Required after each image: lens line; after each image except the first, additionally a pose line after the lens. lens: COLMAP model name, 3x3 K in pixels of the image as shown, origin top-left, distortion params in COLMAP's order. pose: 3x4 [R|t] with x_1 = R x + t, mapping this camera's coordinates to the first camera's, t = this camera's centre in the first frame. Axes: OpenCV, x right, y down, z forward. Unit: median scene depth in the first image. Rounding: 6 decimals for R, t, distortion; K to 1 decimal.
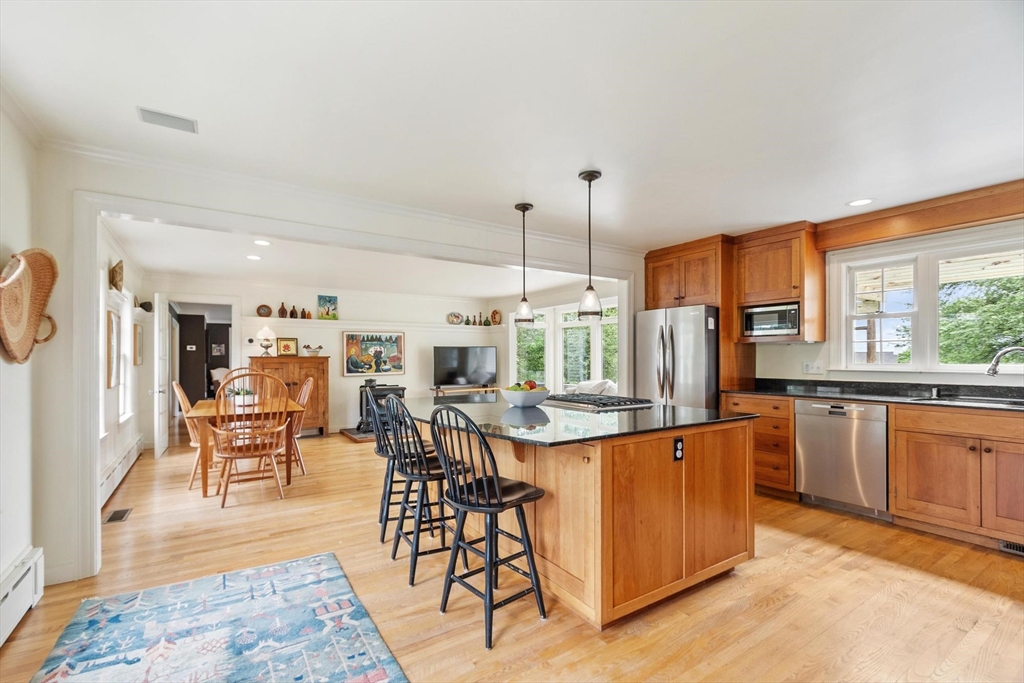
lens RADIAL K [[455.1, 0, 512.1], [0, 455.1, 348.6], [0, 0, 1]] dist [0.002302, 0.000302]
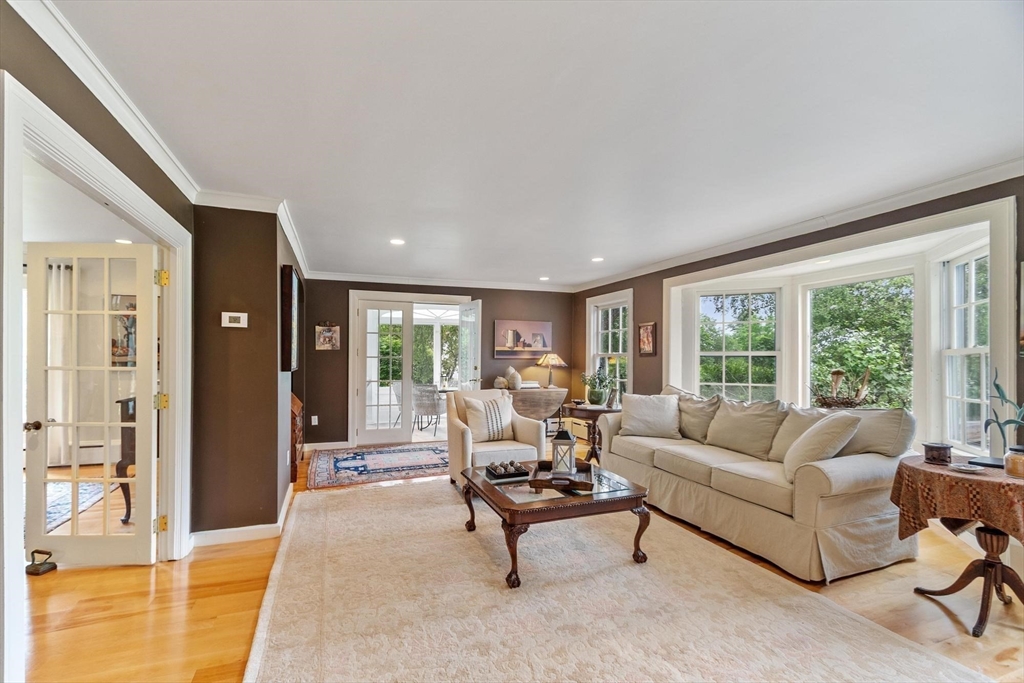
lens RADIAL K [[455.1, 0, 510.7], [0, 455.1, 348.6], [0, 0, 1]] dist [0.002302, 0.000302]
pose [[0.976450, 0.006012, -0.215661, -0.460035], [-0.007286, 0.999960, -0.005110, 0.017665], [0.215622, 0.006561, 0.976455, 0.744145]]
